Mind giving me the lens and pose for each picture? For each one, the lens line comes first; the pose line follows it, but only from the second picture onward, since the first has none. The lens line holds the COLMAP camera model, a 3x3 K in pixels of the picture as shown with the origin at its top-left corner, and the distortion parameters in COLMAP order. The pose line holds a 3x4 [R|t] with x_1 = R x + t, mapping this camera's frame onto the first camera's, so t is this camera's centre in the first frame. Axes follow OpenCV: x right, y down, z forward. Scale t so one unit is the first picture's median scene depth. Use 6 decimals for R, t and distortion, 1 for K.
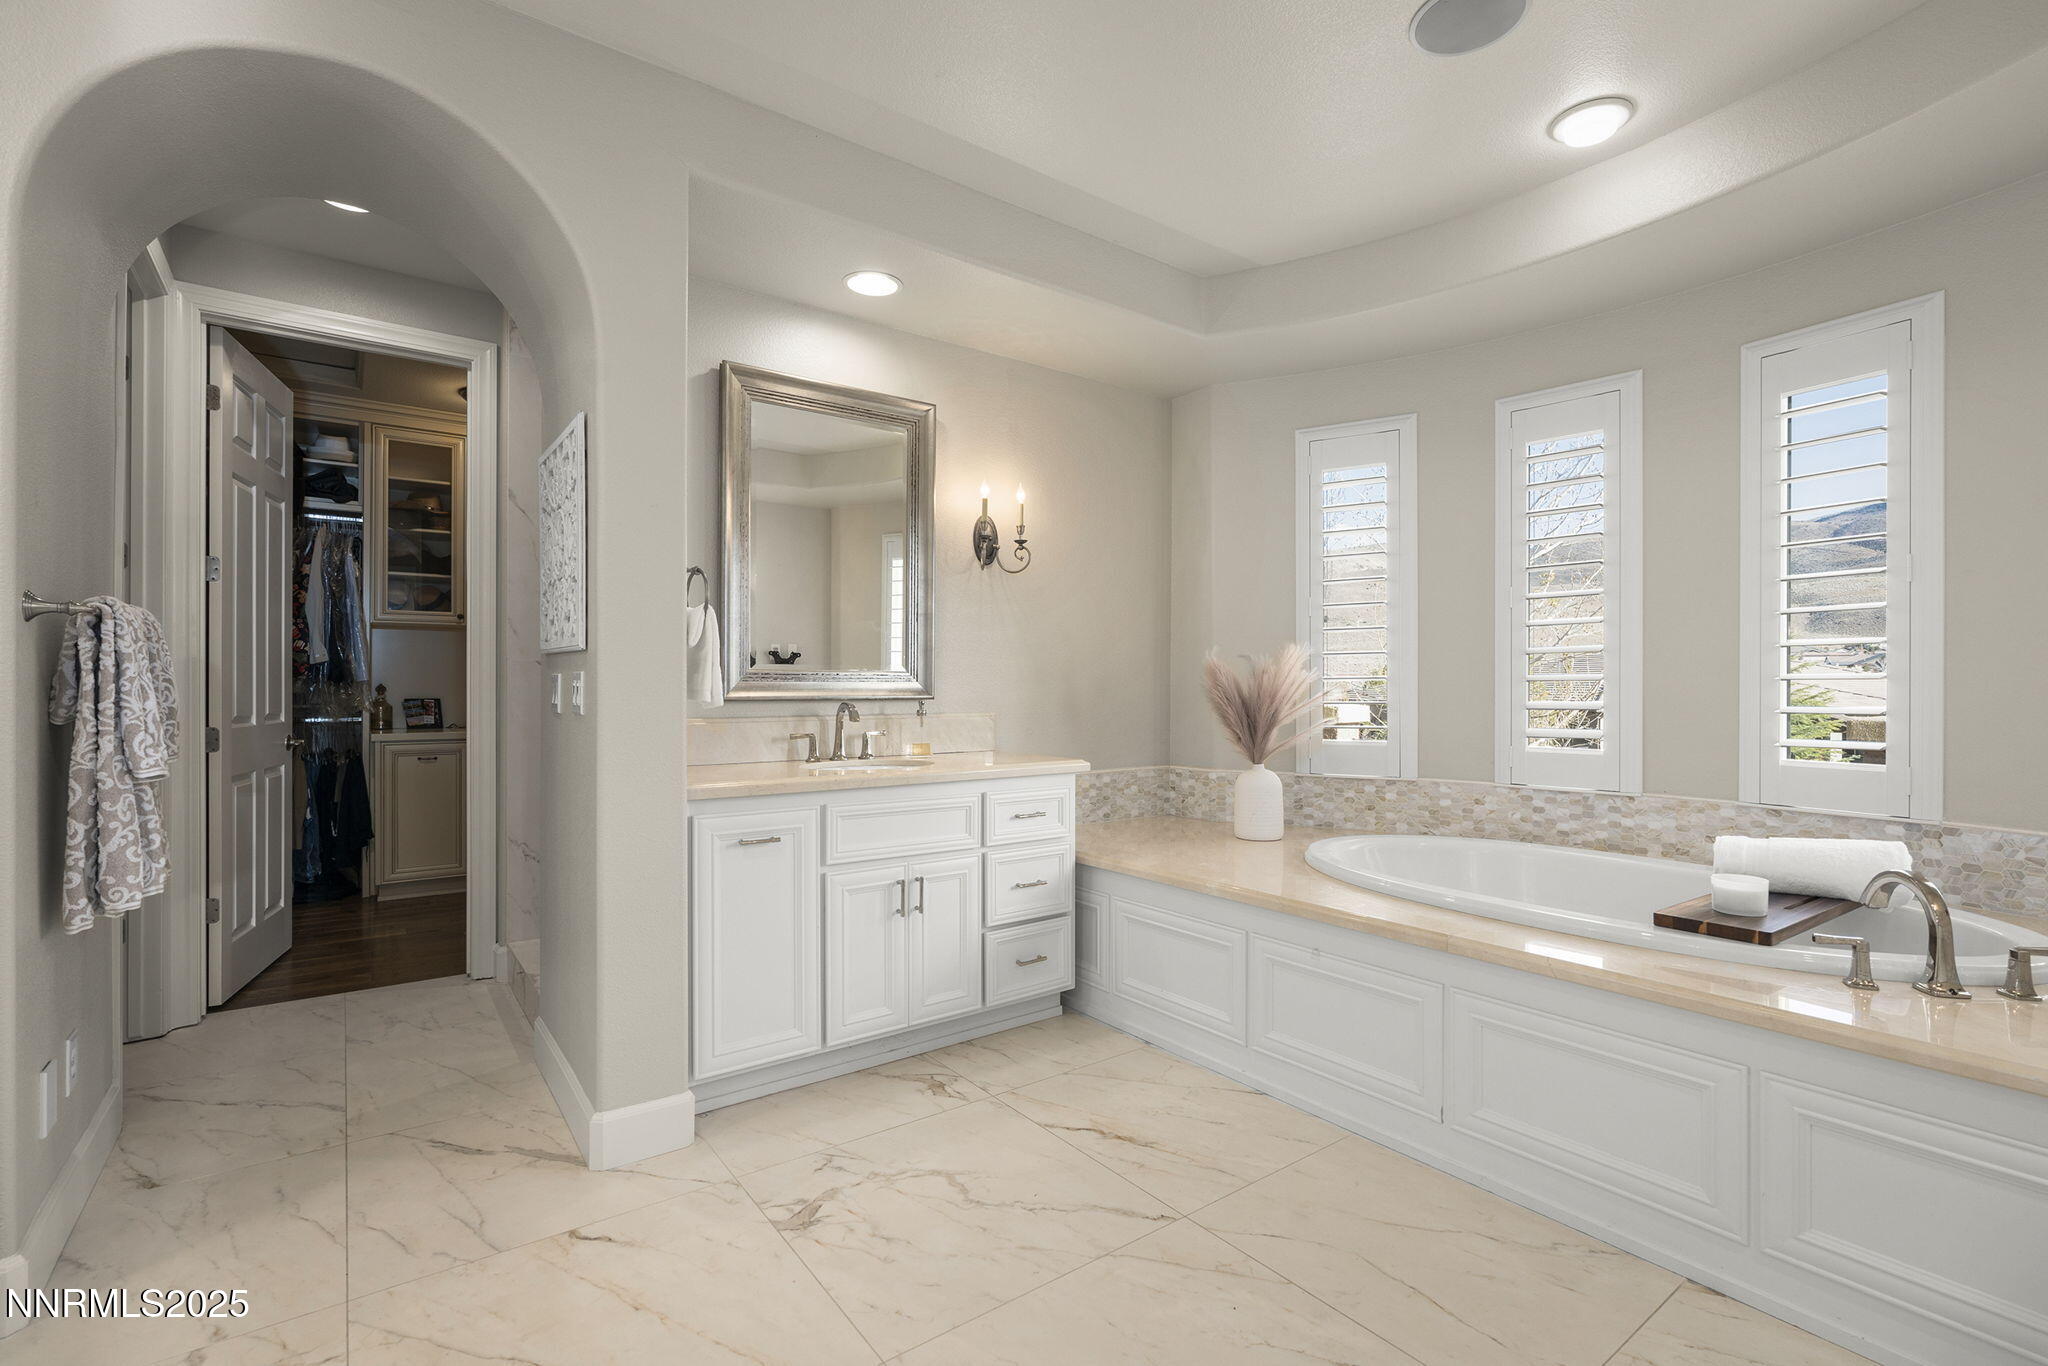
lens RADIAL K [[934.3, 0, 1036.9], [0, 934.3, 690.3], [0, 0, 1]] dist [-0.002454, 0.000404]
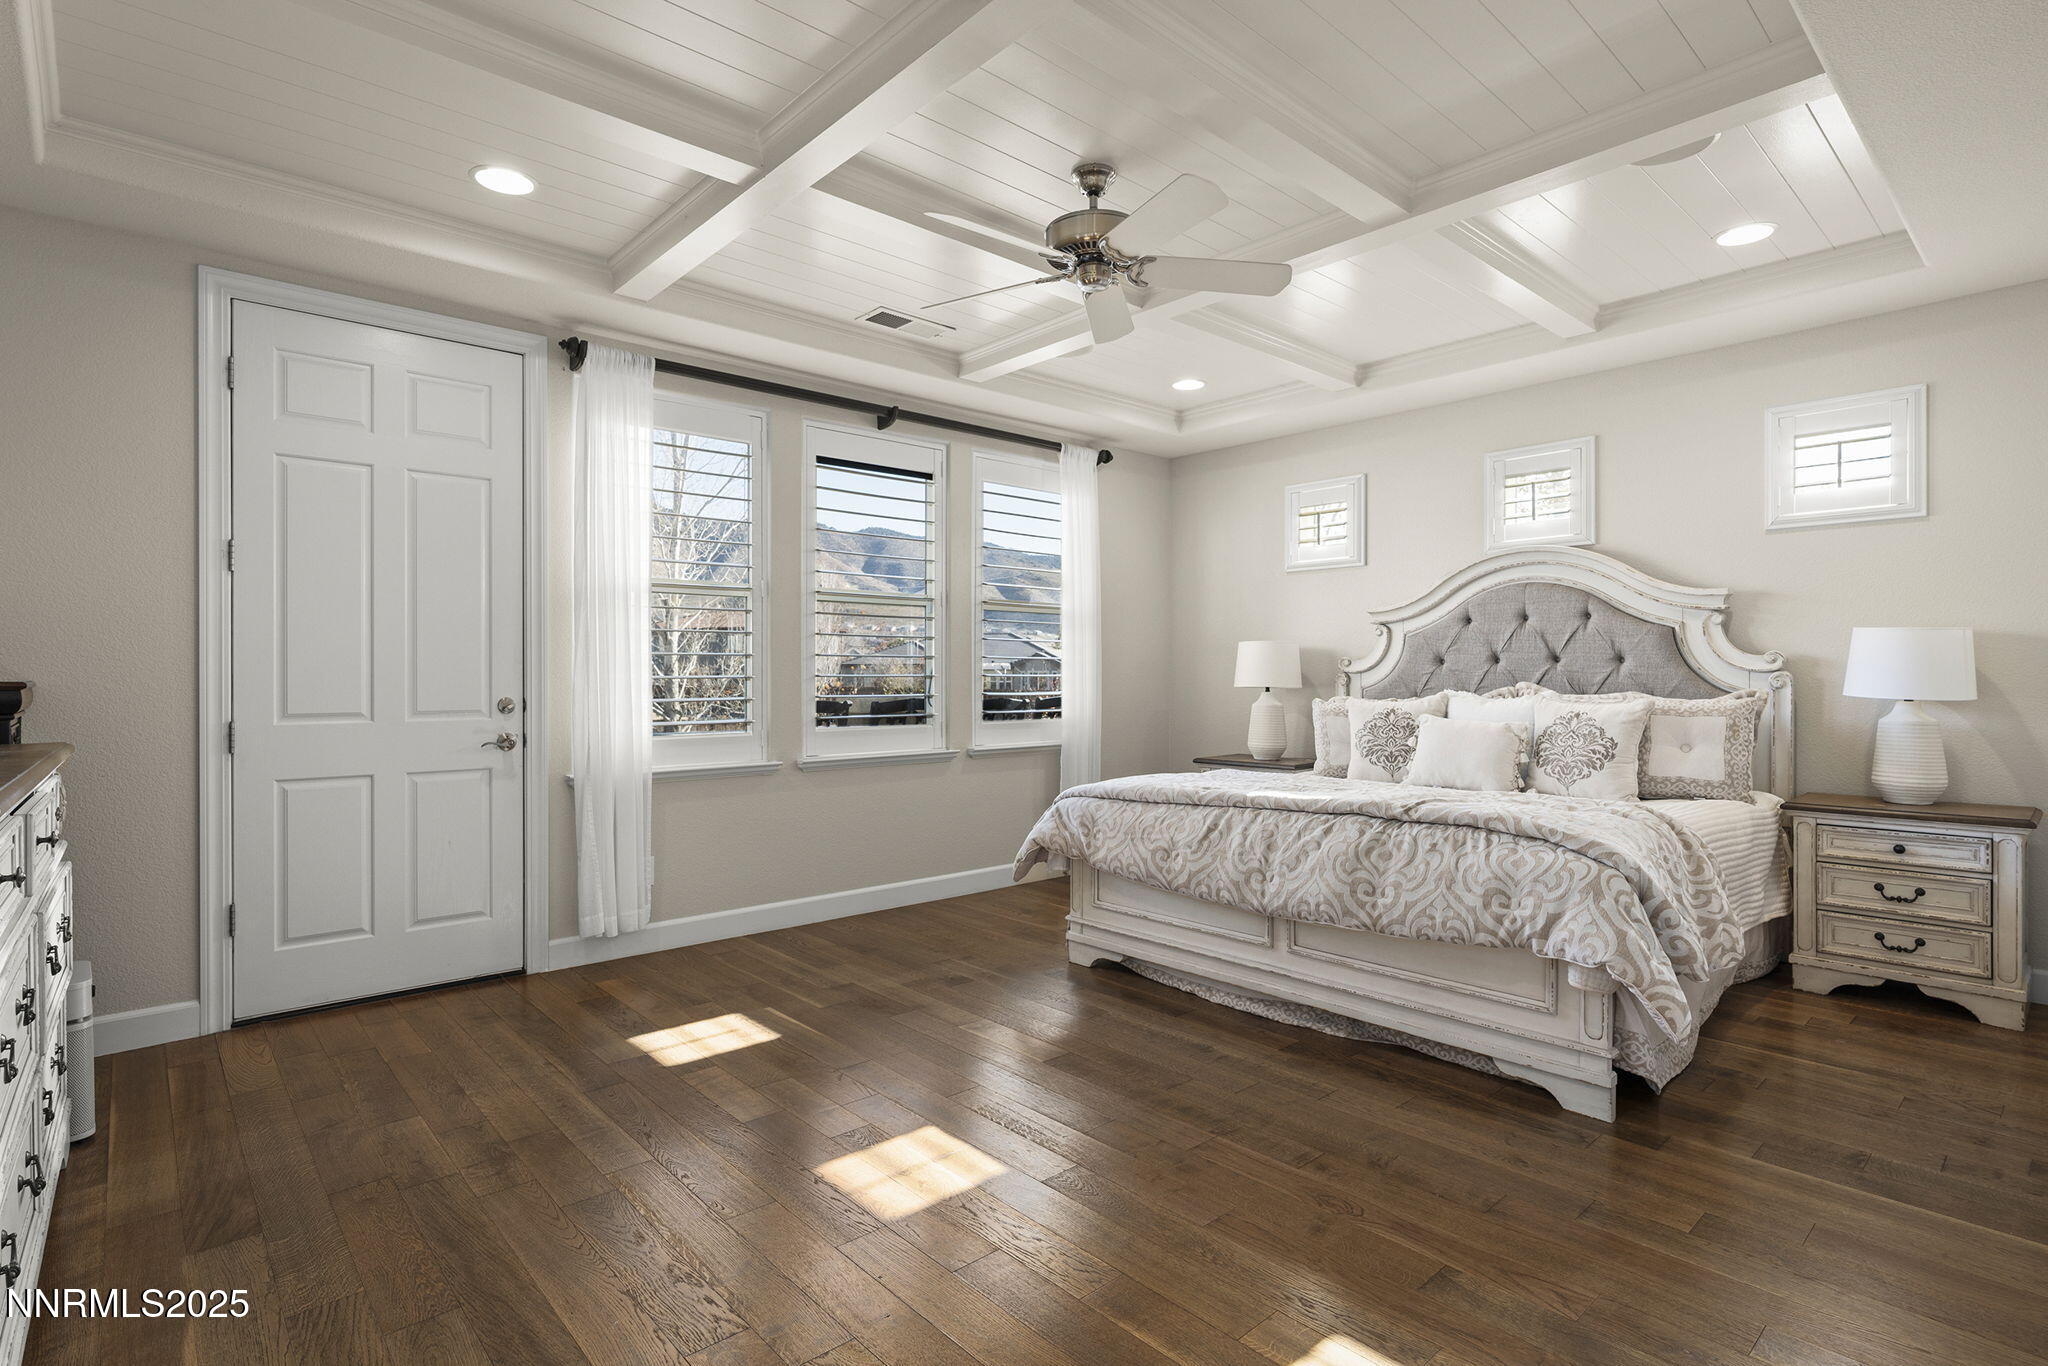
lens RADIAL K [[1010.6, 0, 1020.2], [0, 1010.6, 675.3], [0, 0, 1]] dist [-0.001011, 0.000338]
pose [[-0.085880, -0.001553, 0.996304, -0.363173], [0.002372, 0.999996, 0.001763, -0.004813], [-0.996303, 0.002515, -0.085876, 0.380753]]
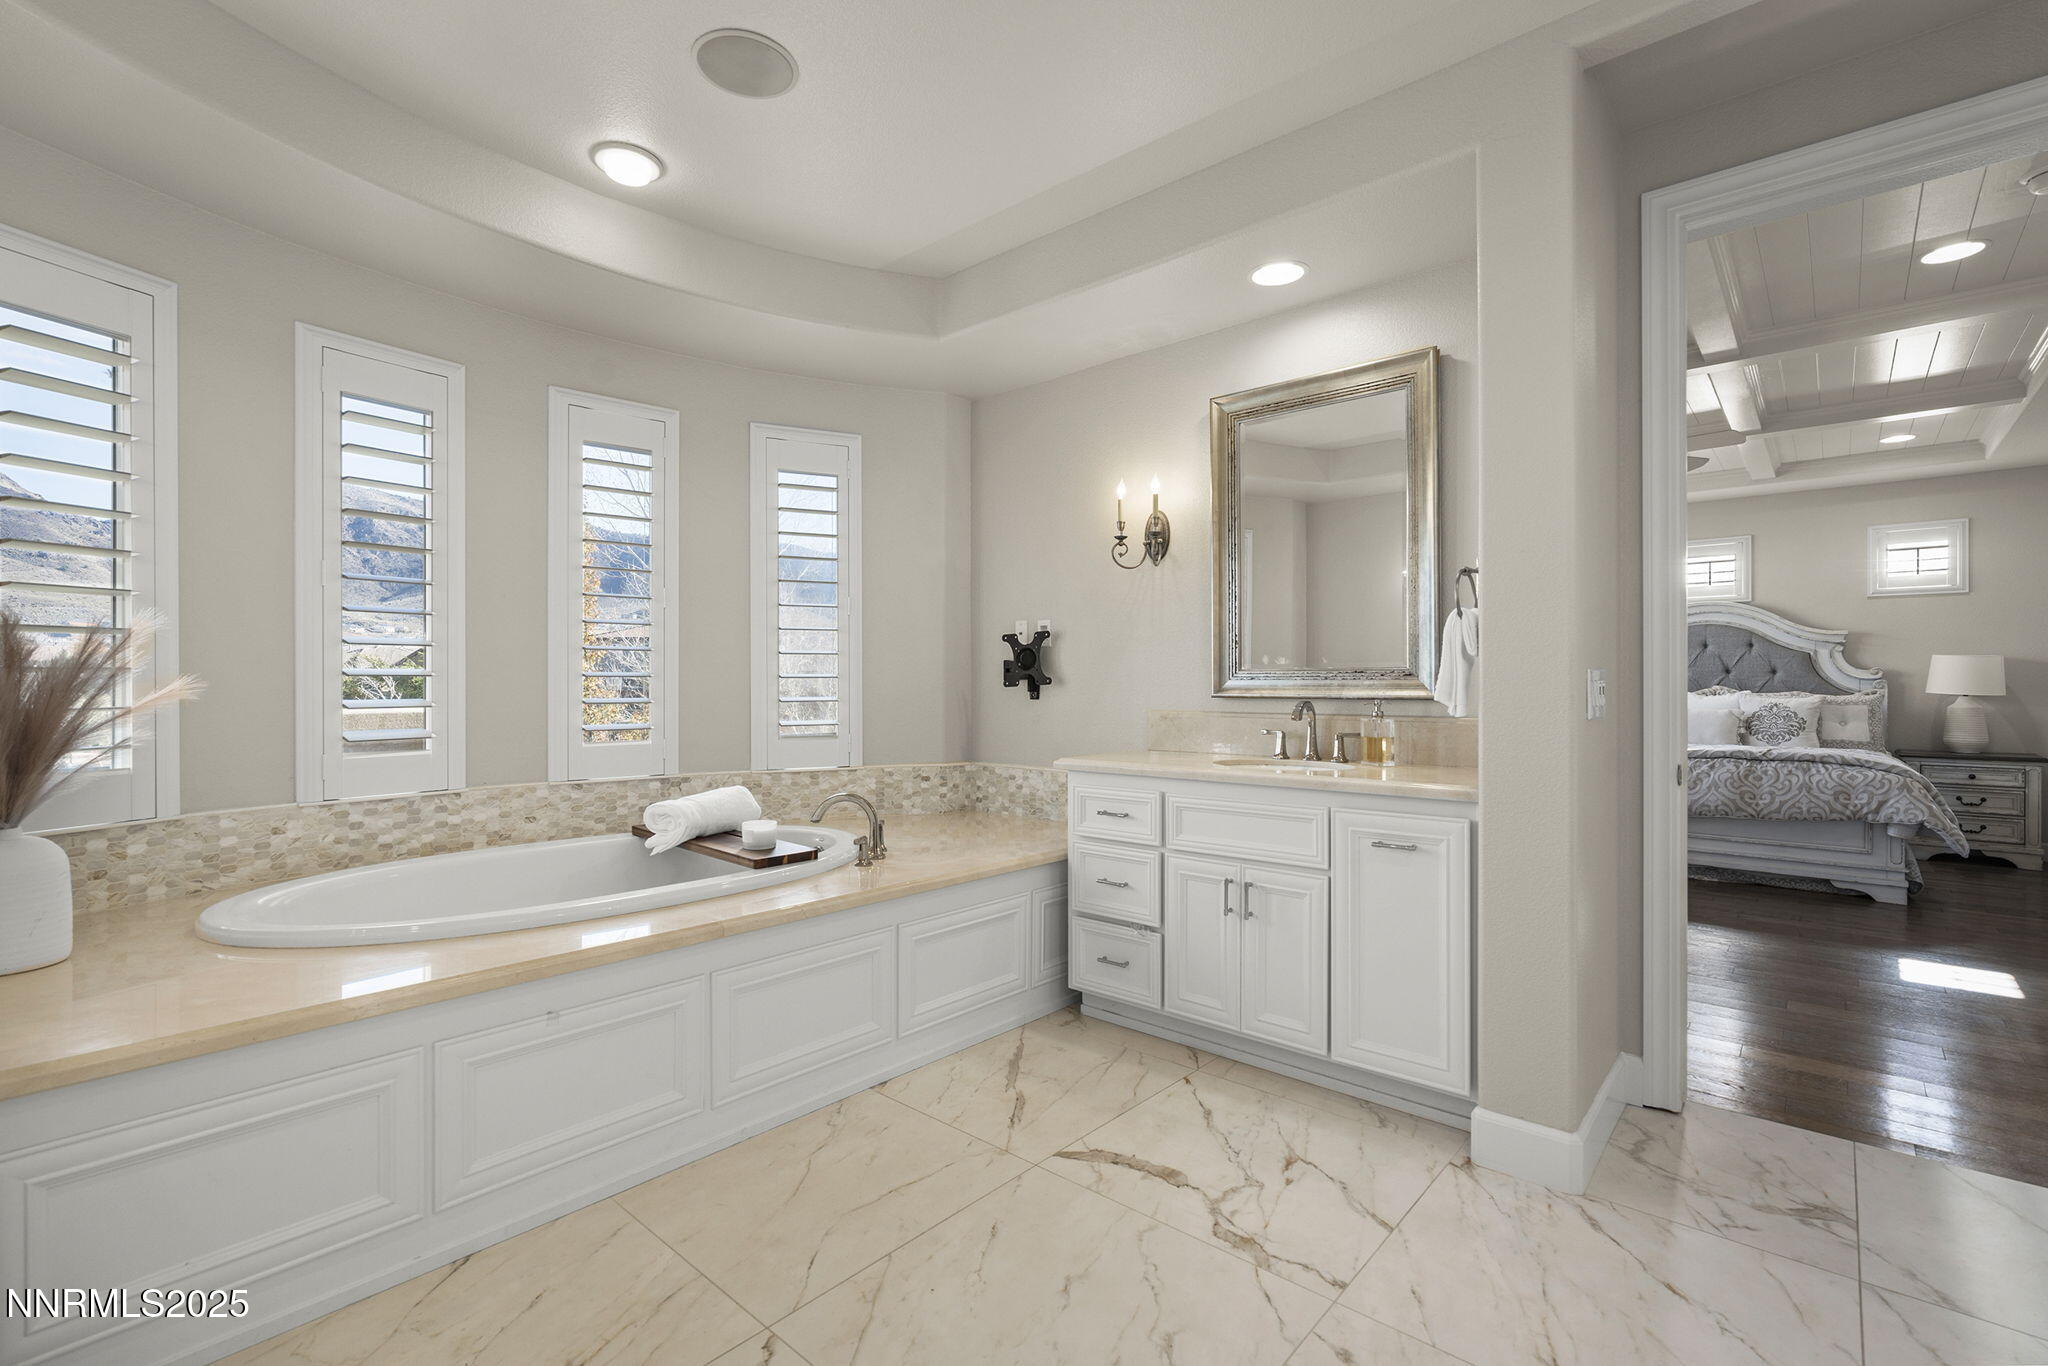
lens RADIAL K [[923.3, 0, 1024.0], [0, 923.3, 683.0], [0, 0, 1]] dist [0.004736, 0.000260]
pose [[-0.201904, -0.002938, 0.979401, -0.443446], [0.001206, 0.999994, 0.003249, -0.005063], [-0.979405, 0.001837, -0.201900, 0.607968]]
